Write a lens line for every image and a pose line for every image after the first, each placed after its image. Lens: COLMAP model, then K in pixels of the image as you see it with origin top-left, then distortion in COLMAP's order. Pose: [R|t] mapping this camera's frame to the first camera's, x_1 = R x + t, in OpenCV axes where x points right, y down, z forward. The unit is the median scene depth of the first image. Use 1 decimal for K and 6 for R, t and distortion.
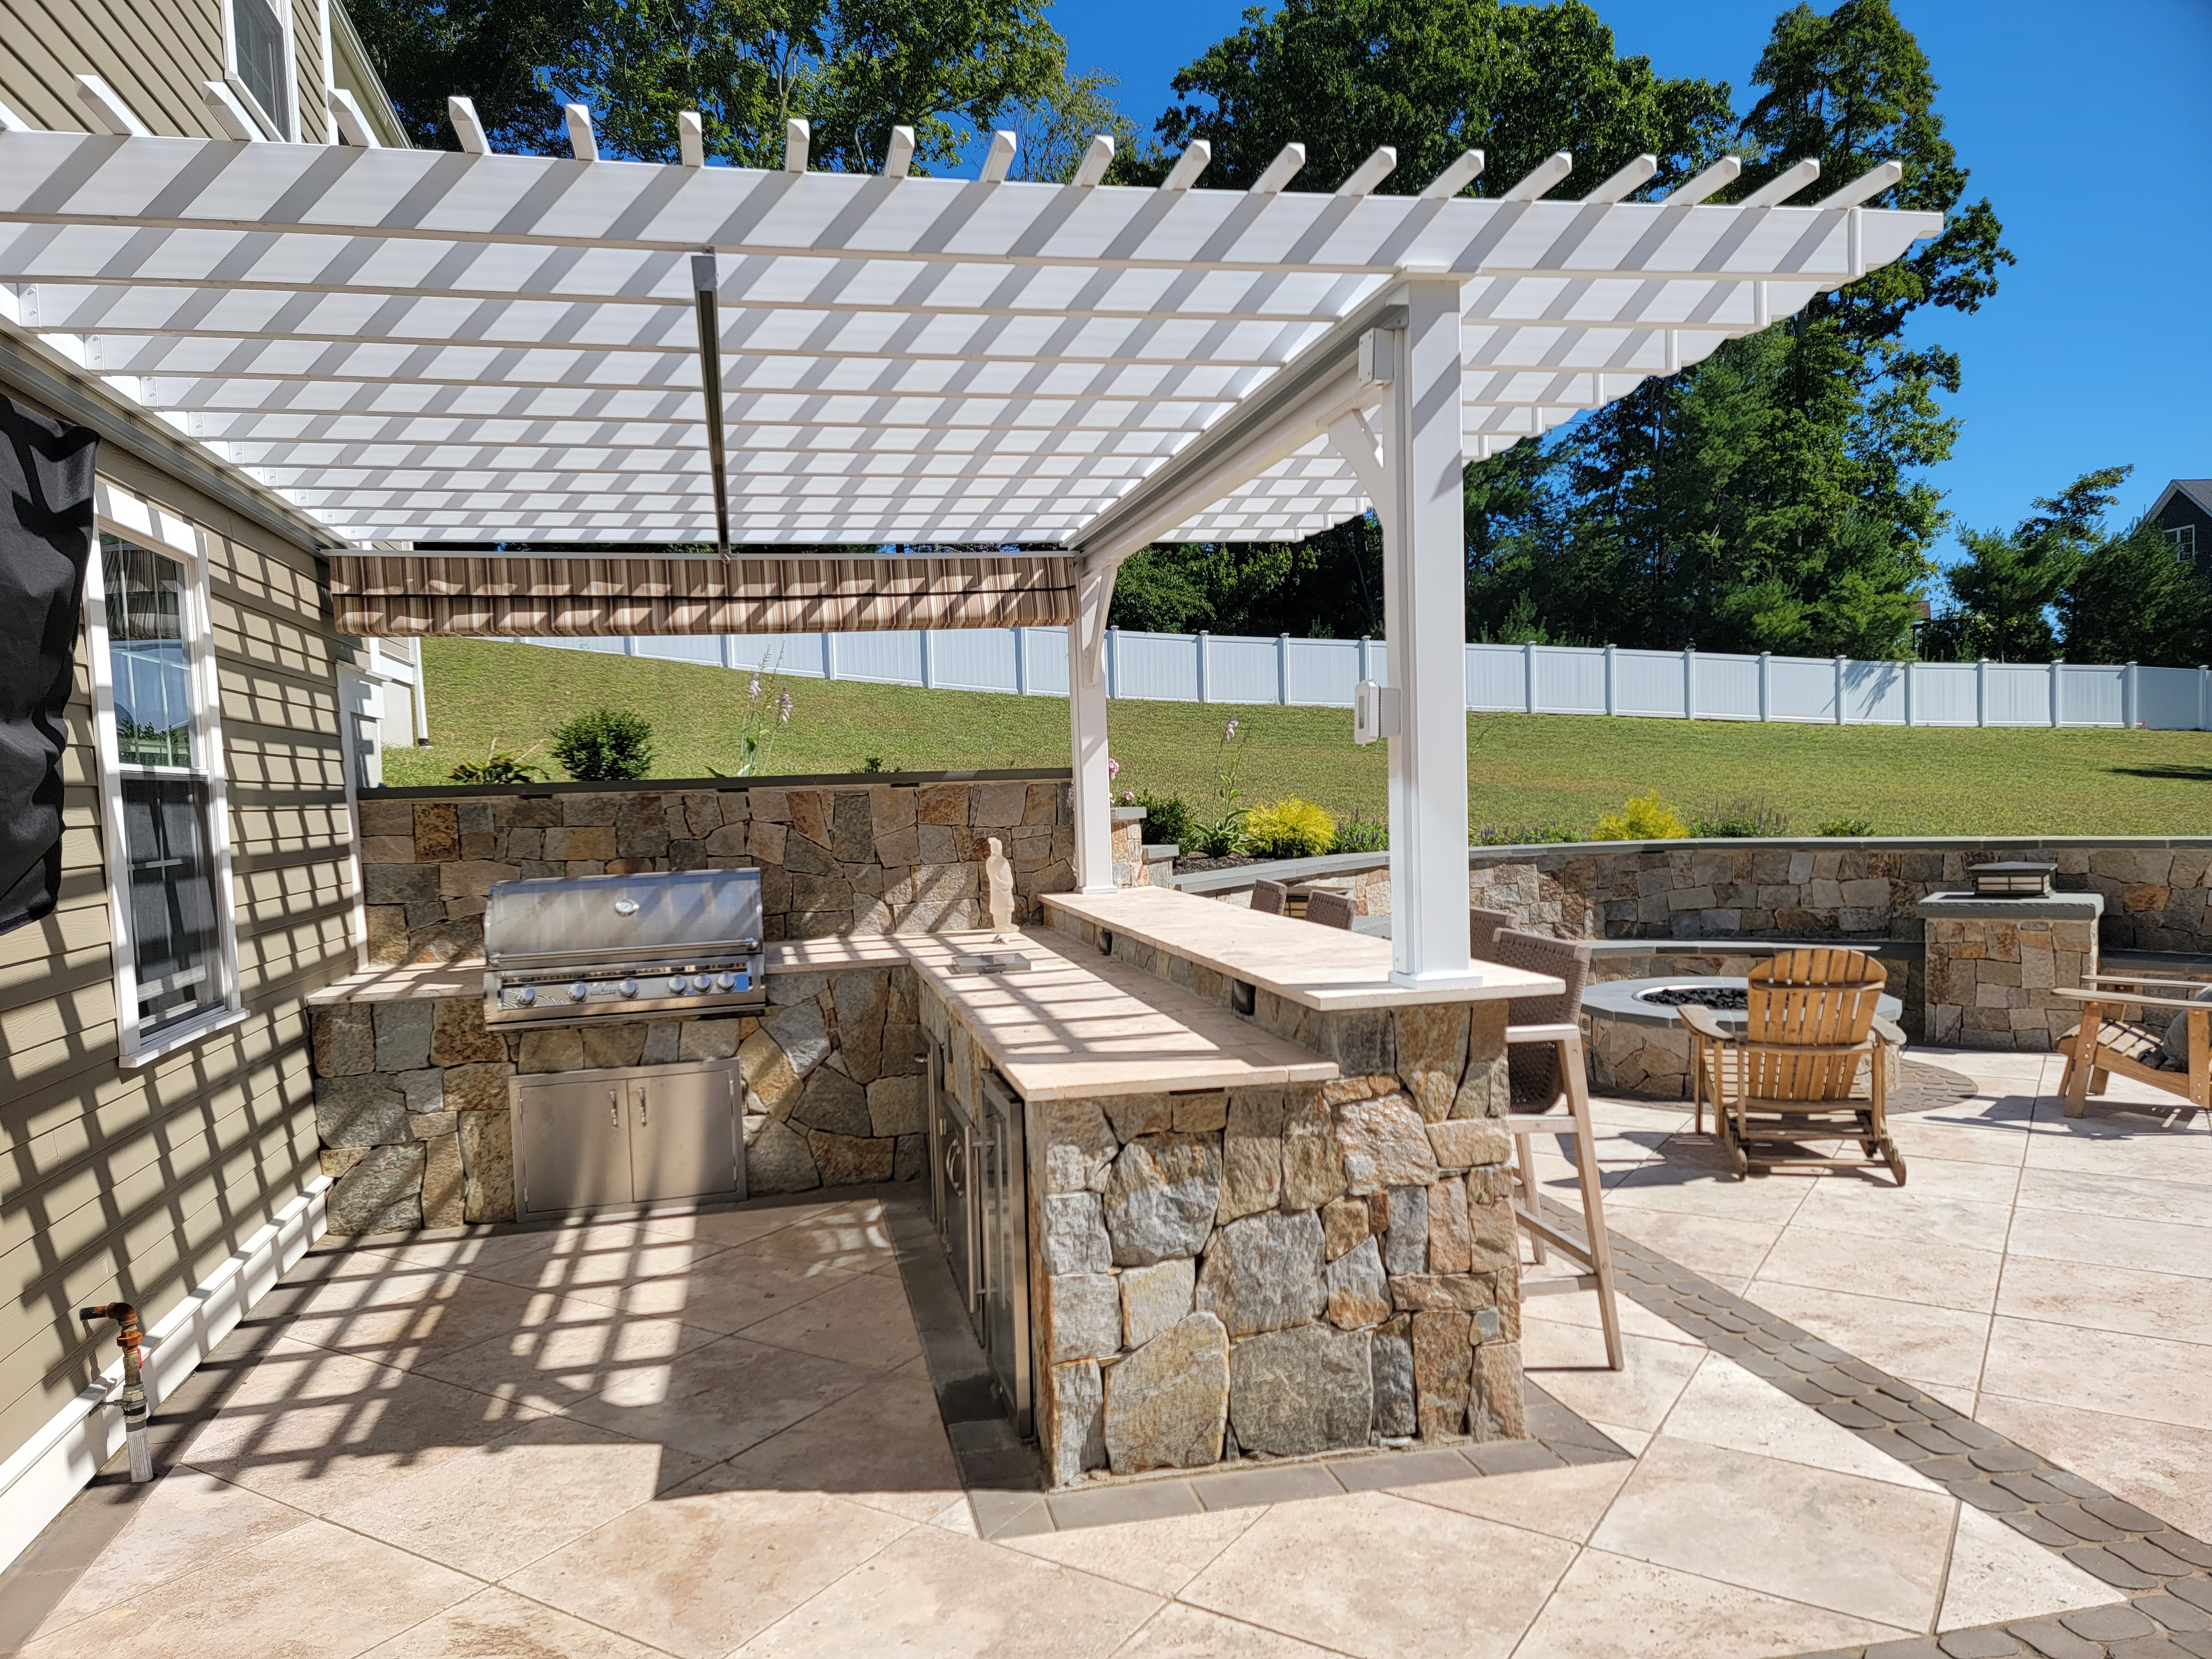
lens RADIAL K [[1501.8, 0, 1111.4], [0, 1501.8, 806.3], [0, 0, 1]] dist [0.078332, -0.072180]
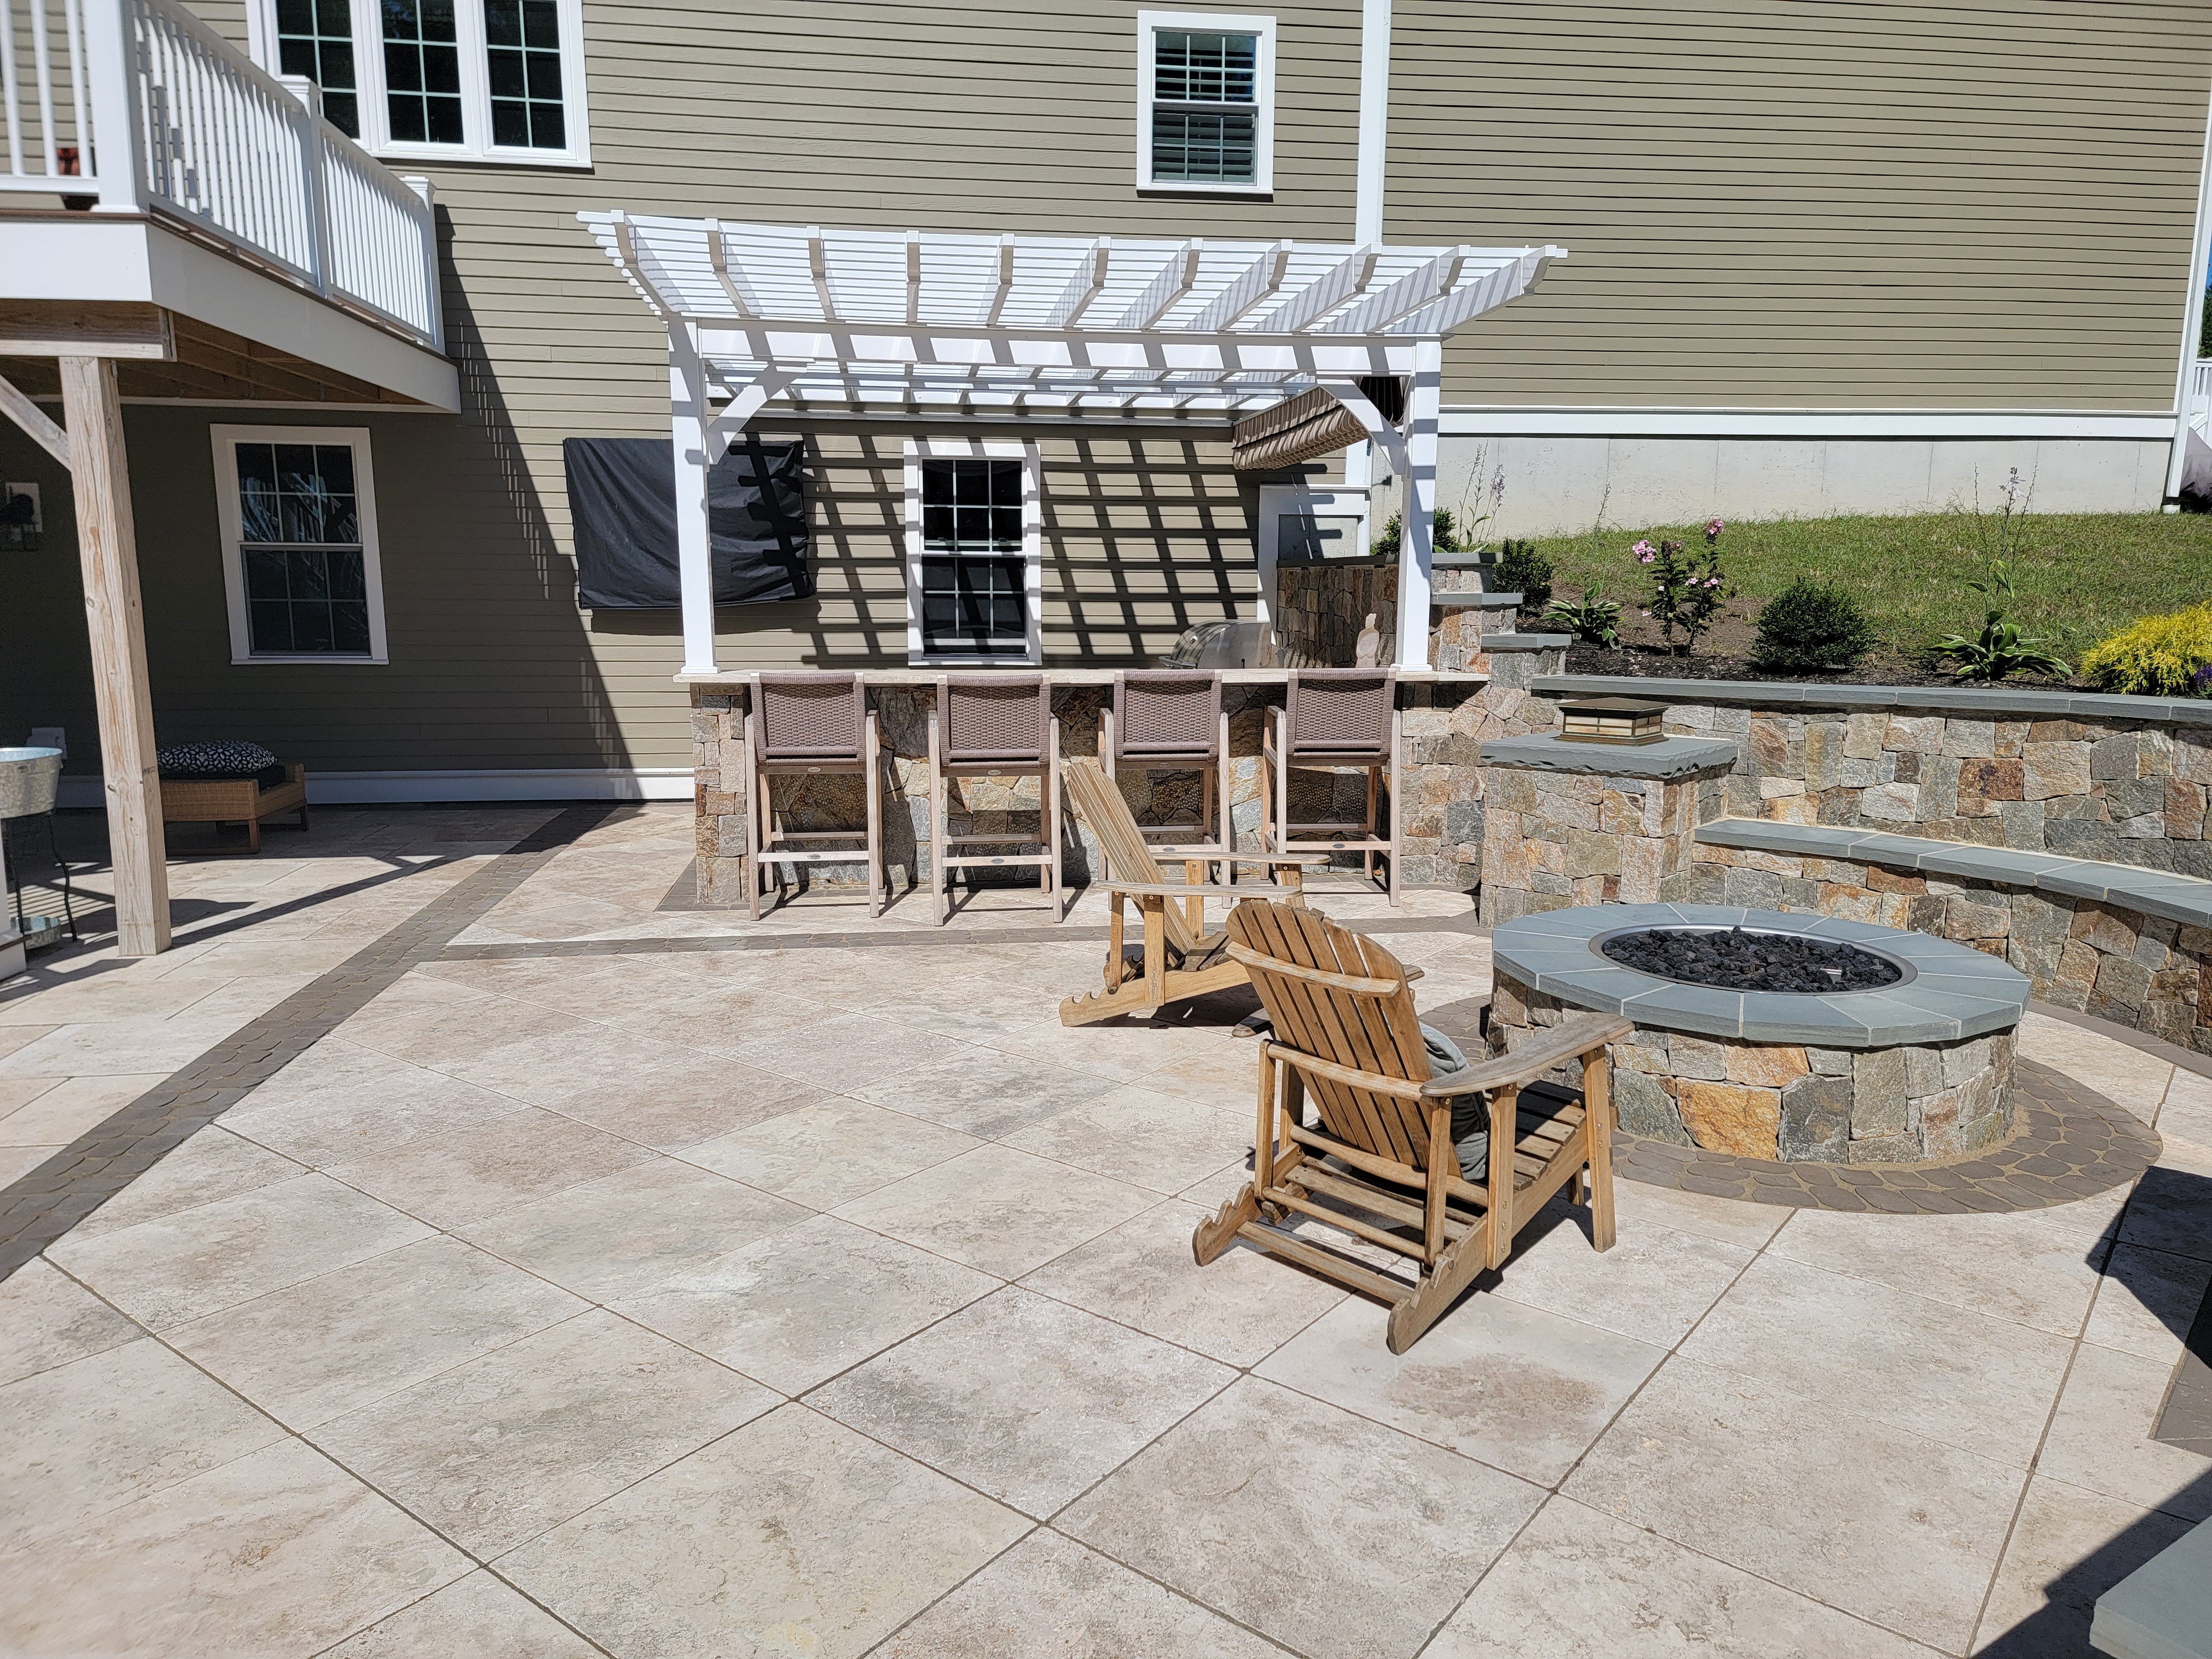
lens RADIAL K [[1501.8, 0, 1120.9], [0, 1501.8, 820.3], [0, 0, 1]] dist [0.078332, -0.072180]
pose [[-0.057473, 0.195912, -0.978936, 1.451527], [-0.014693, 0.980284, 0.197045, -0.065043], [0.998239, 0.025708, -0.053462, 1.113700]]
